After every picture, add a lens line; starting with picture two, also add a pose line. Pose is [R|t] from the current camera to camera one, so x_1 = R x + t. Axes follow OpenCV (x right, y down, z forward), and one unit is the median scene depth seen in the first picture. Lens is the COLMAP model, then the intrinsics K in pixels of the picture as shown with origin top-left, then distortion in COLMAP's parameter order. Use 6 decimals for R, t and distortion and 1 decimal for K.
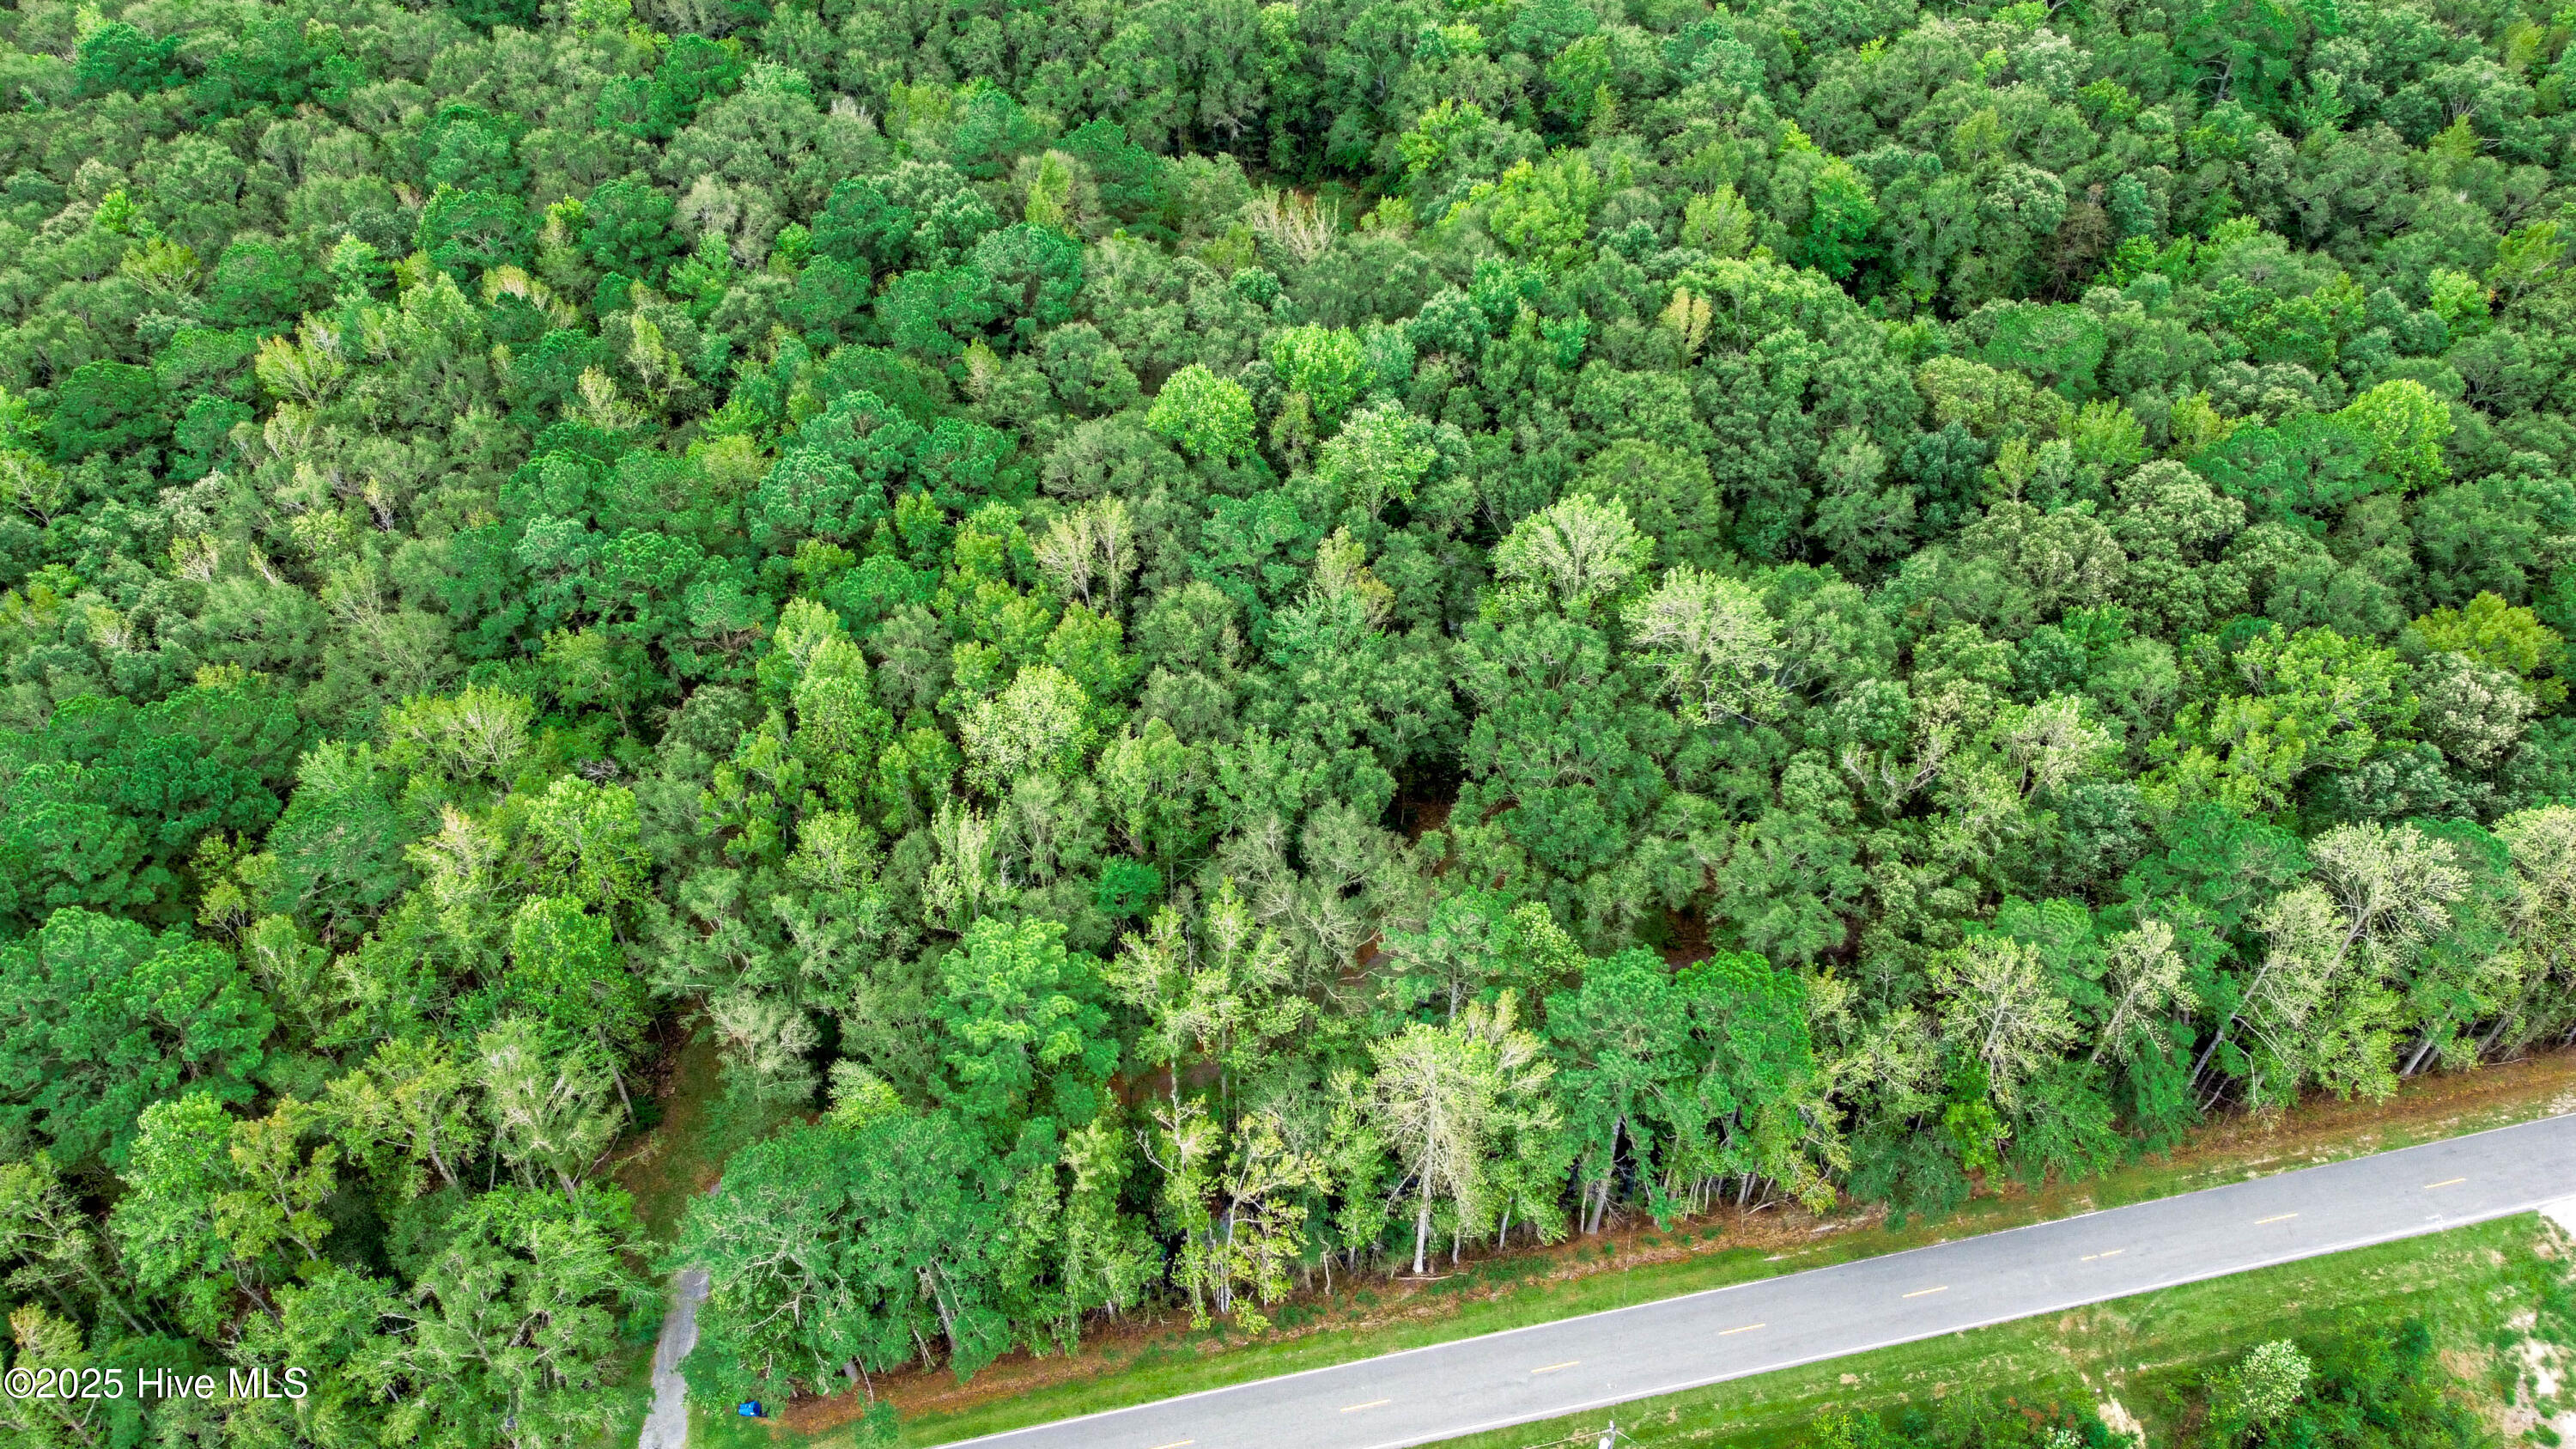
lens RADIAL K [[2003.4, 0, 1288.0], [0, 2003.4, 724.5], [0, 0, 1]] dist [-0.032155, 0.040238]
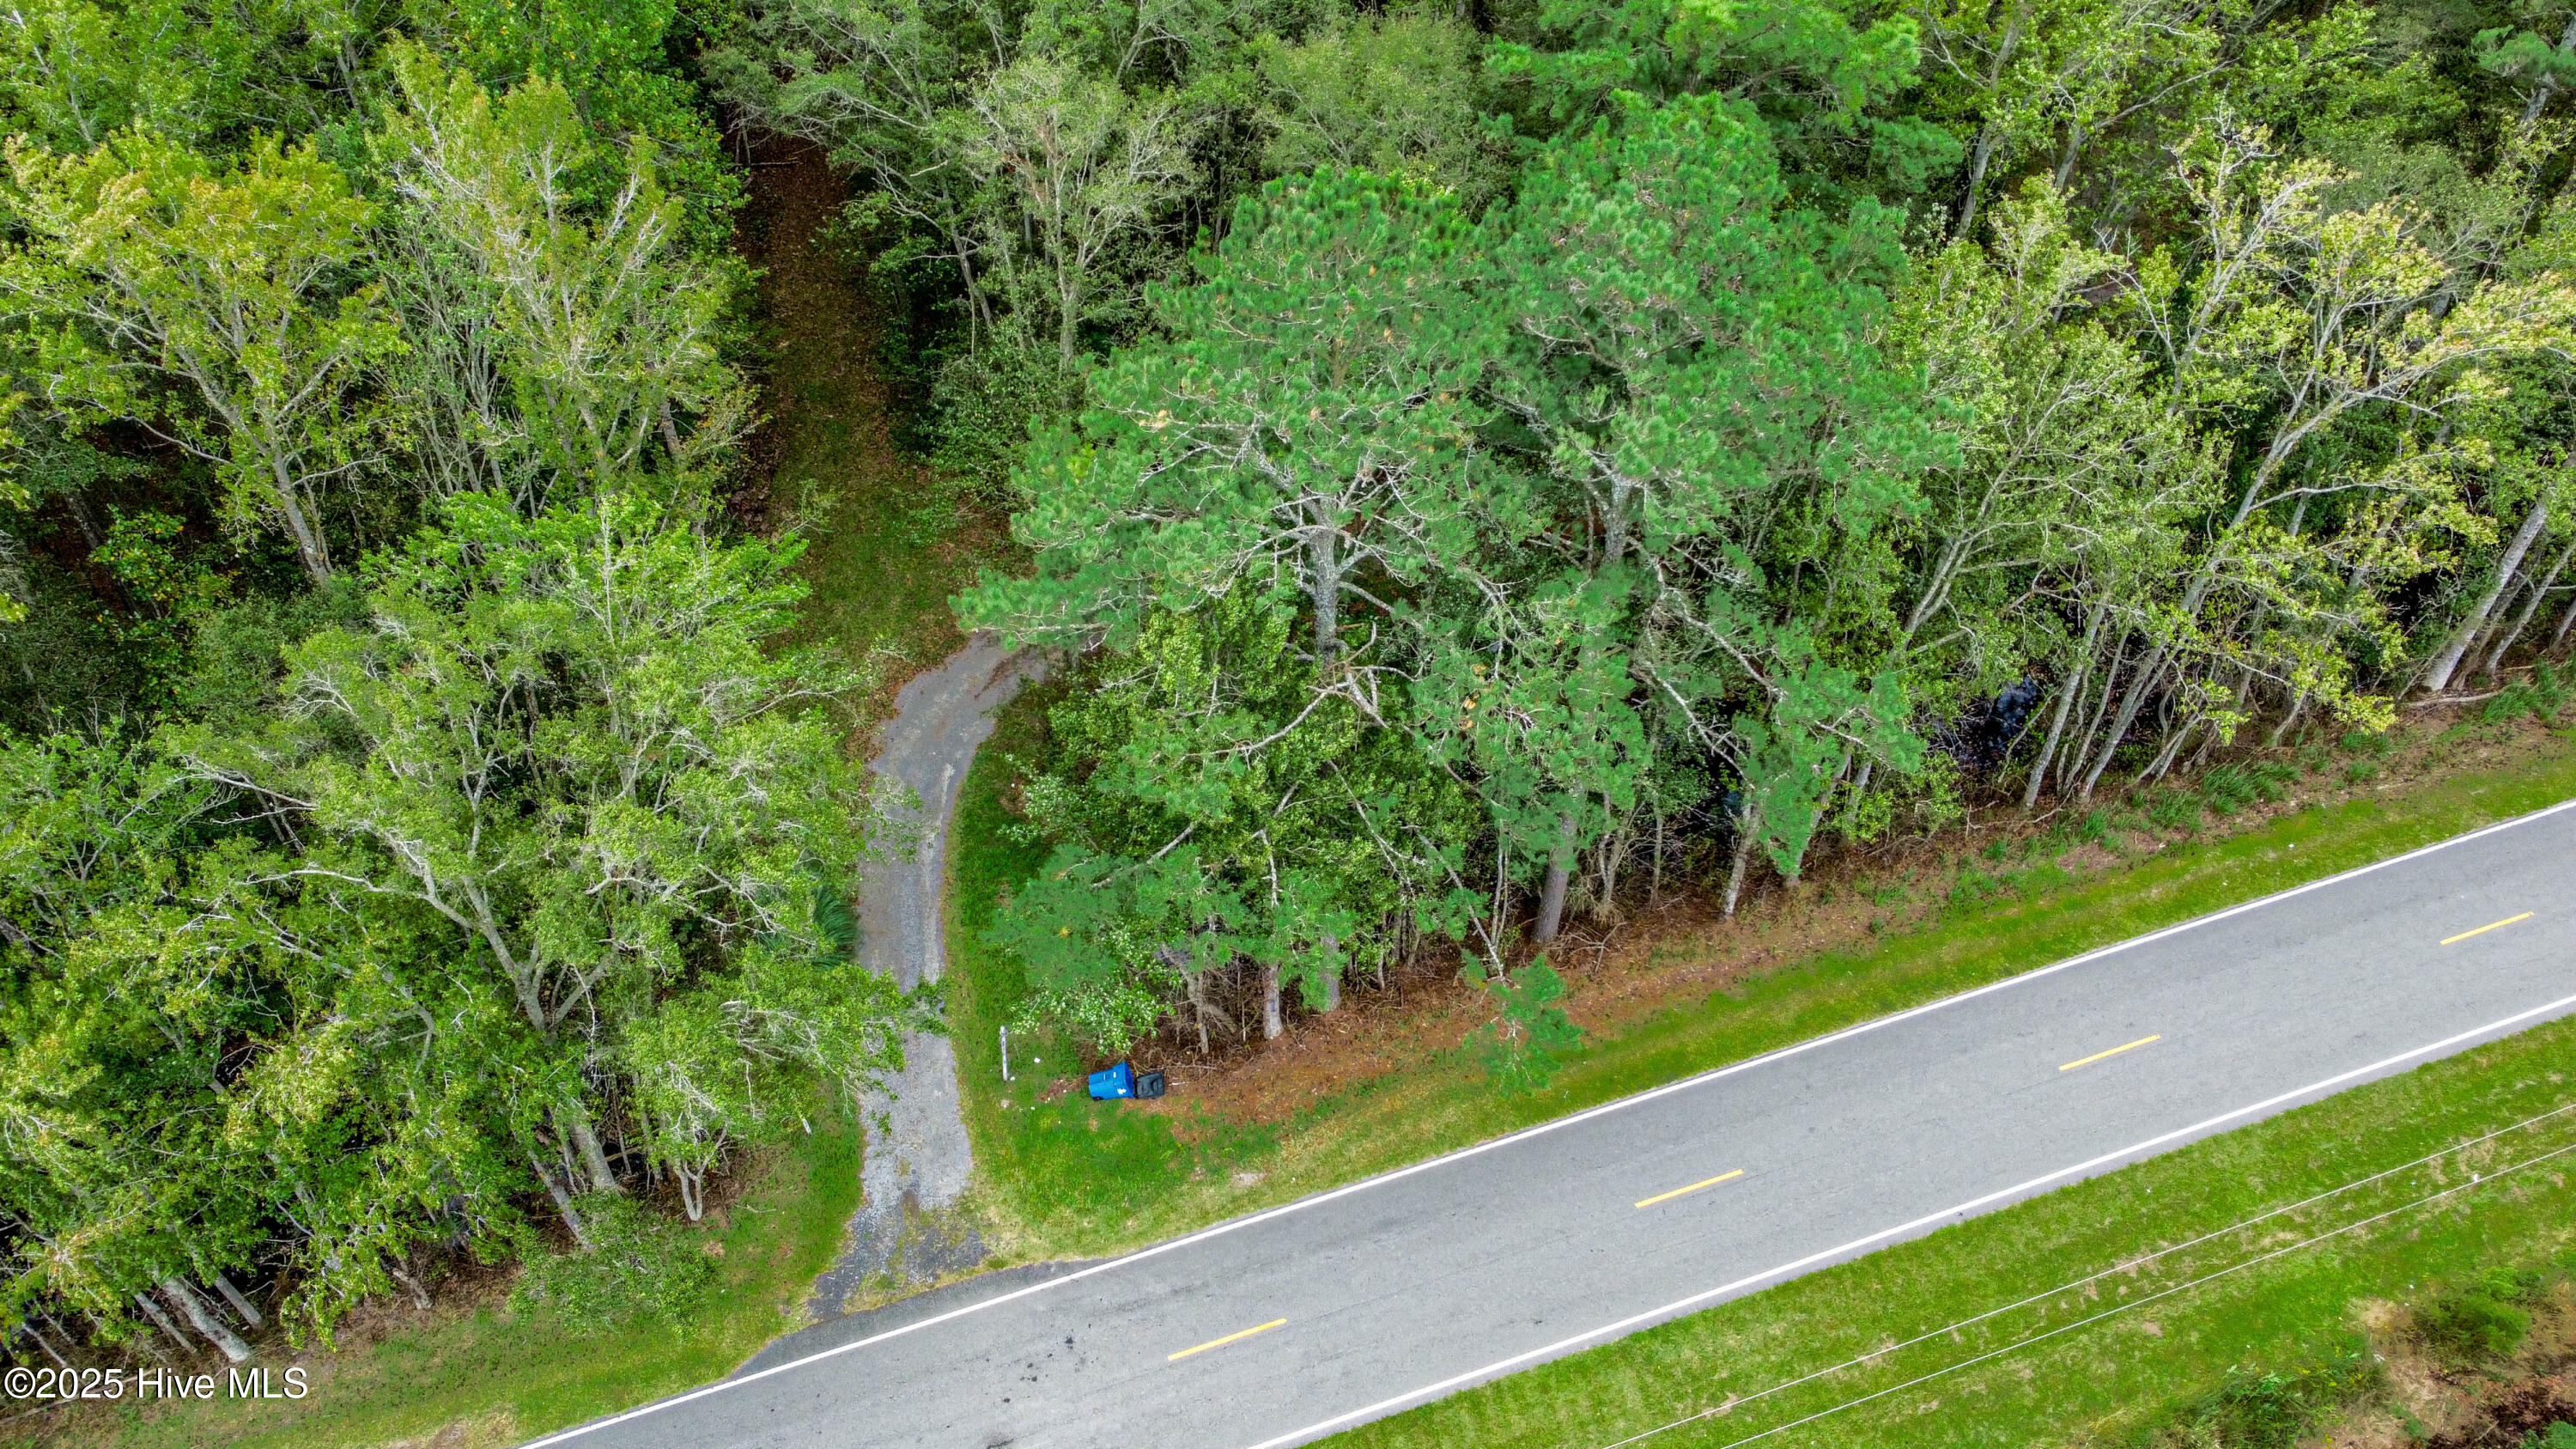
lens RADIAL K [[2000.6, 0, 1288.0], [0, 2000.6, 724.5], [0, 0, 1]] dist [-0.001127, -0.000405]
pose [[0.991123, -0.085290, 0.101984, -0.226121], [0.084437, 0.996348, 0.012667, 0.220902], [-0.102692, -0.003943, 0.994705, 0.479737]]
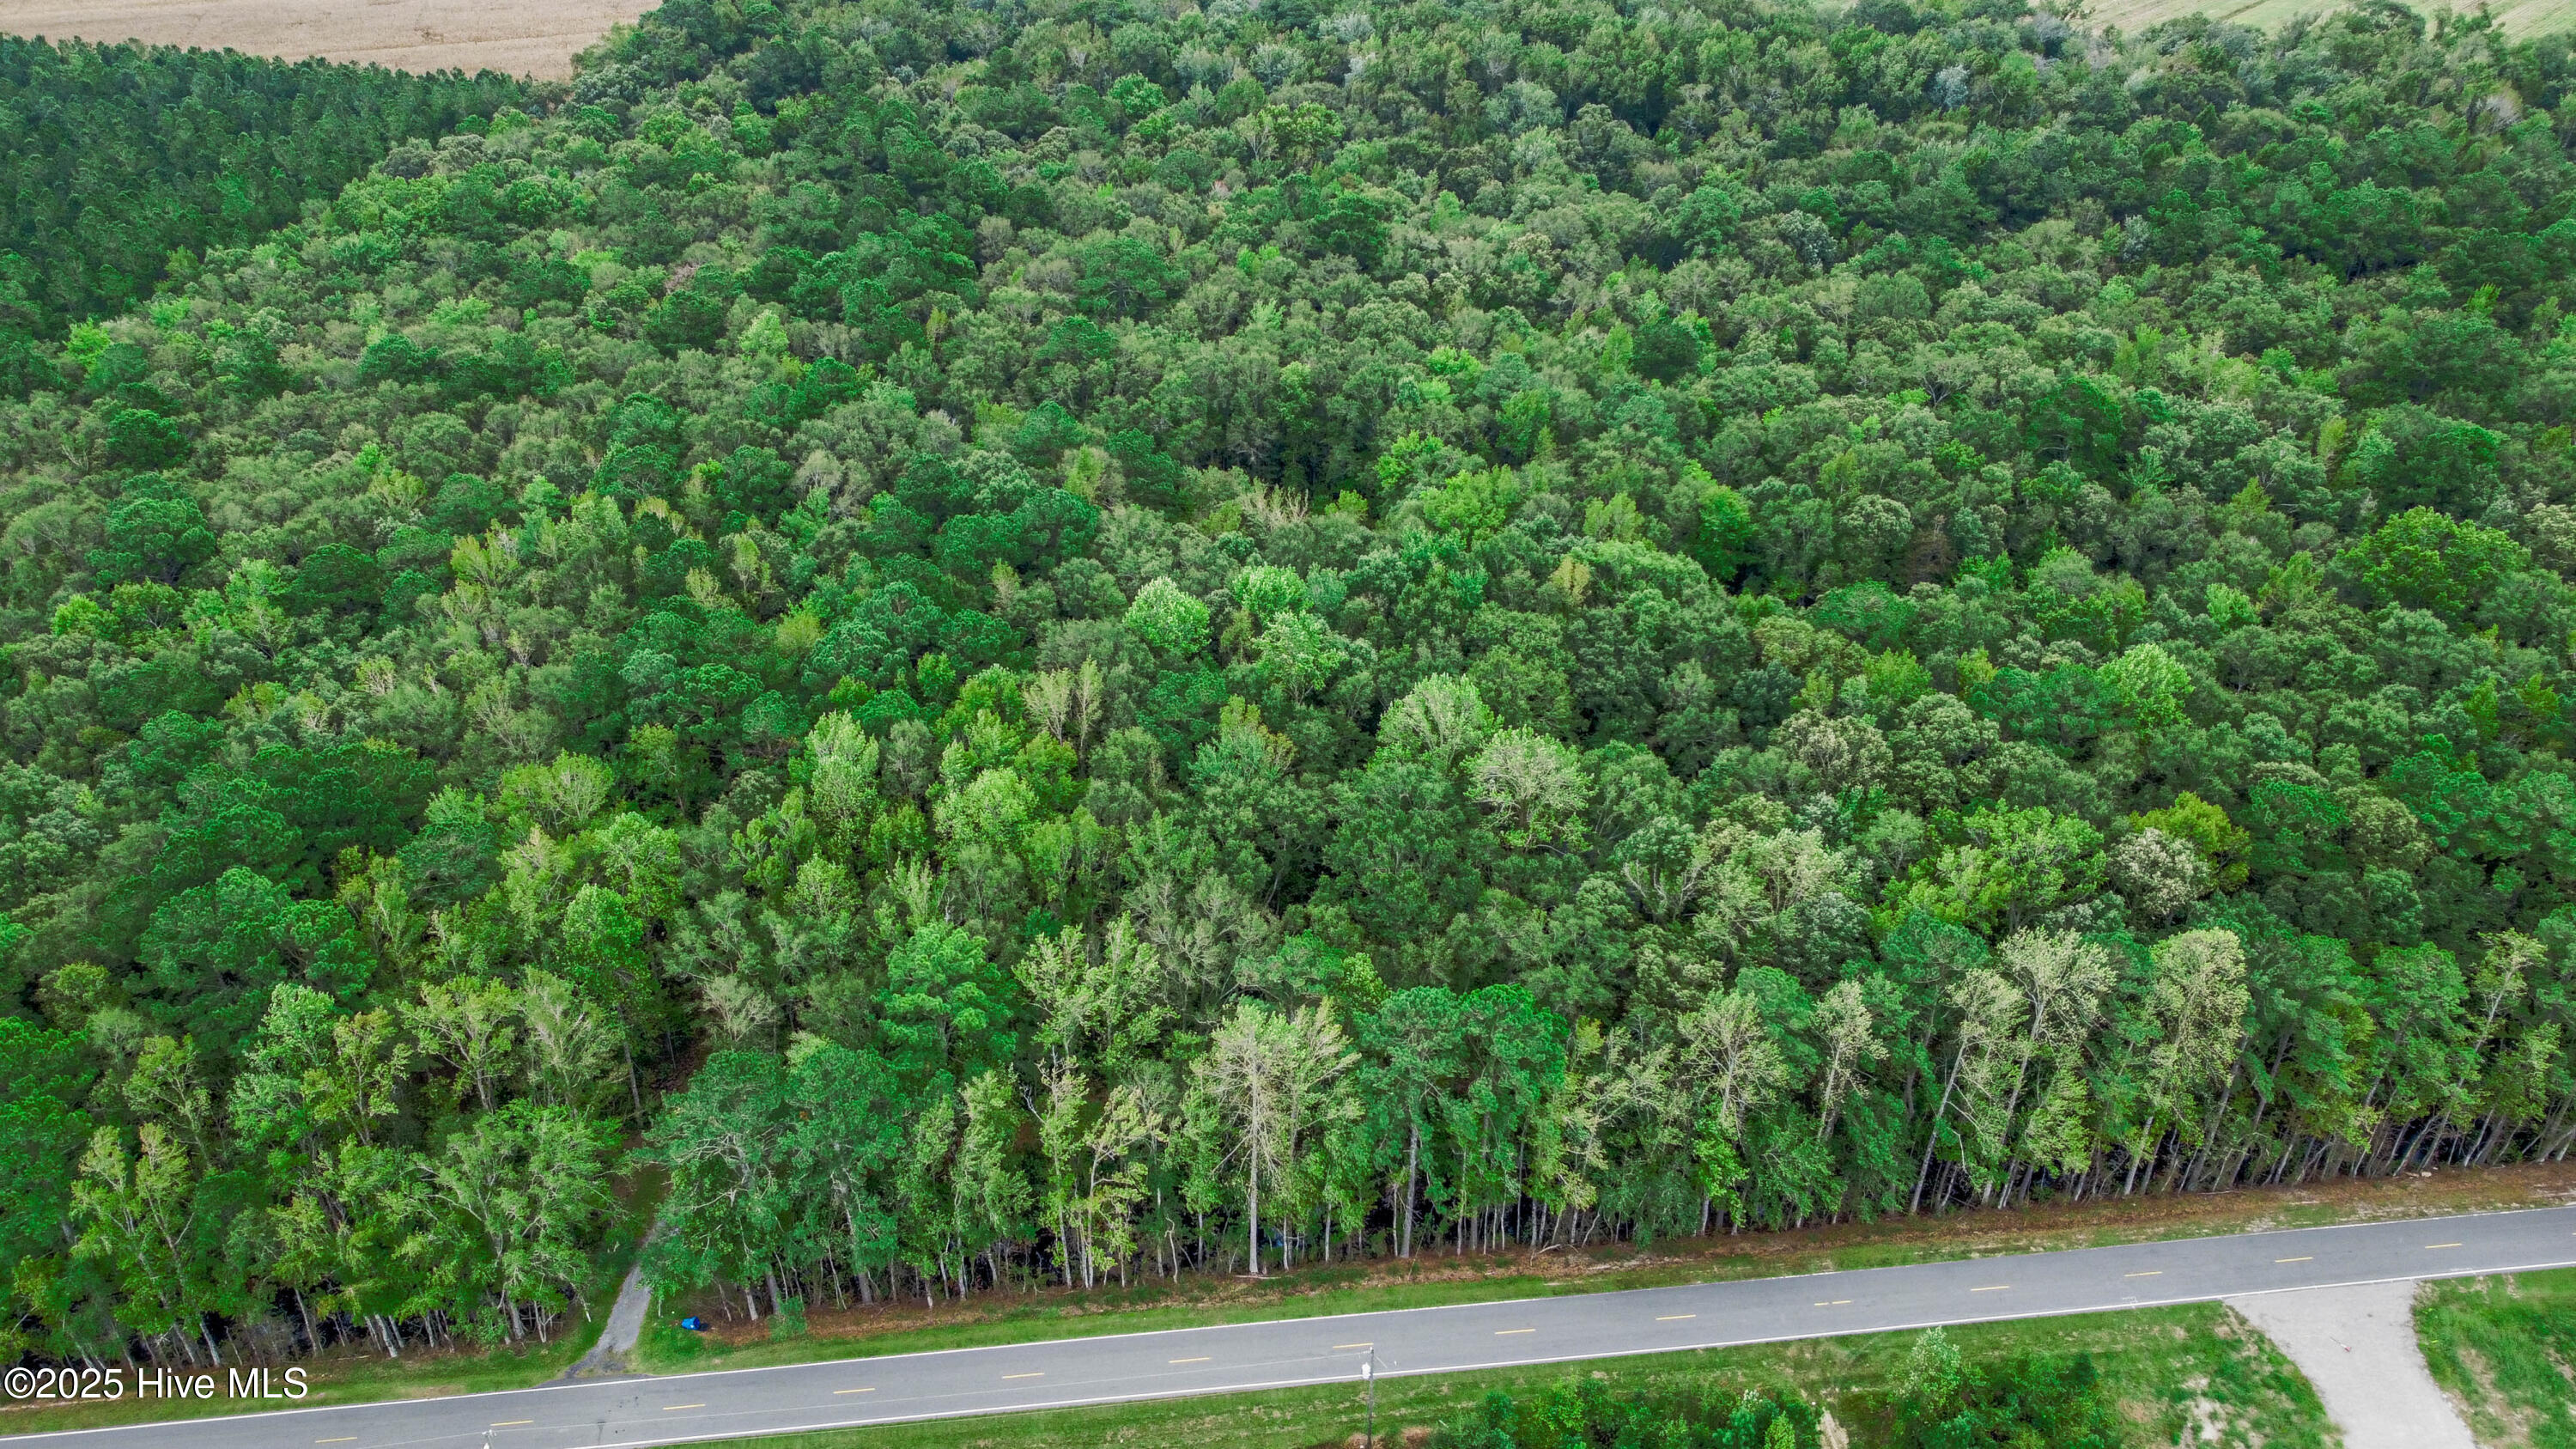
lens RADIAL K [[2000.6, 0, 1288.0], [0, 2000.6, 724.5], [0, 0, 1]] dist [-0.001127, -0.000405]
pose [[0.994994, 0.060691, -0.079389, 0.140715], [-0.077982, 0.968356, -0.237075, 0.208774], [0.062489, 0.242079, 0.968242, -0.208761]]
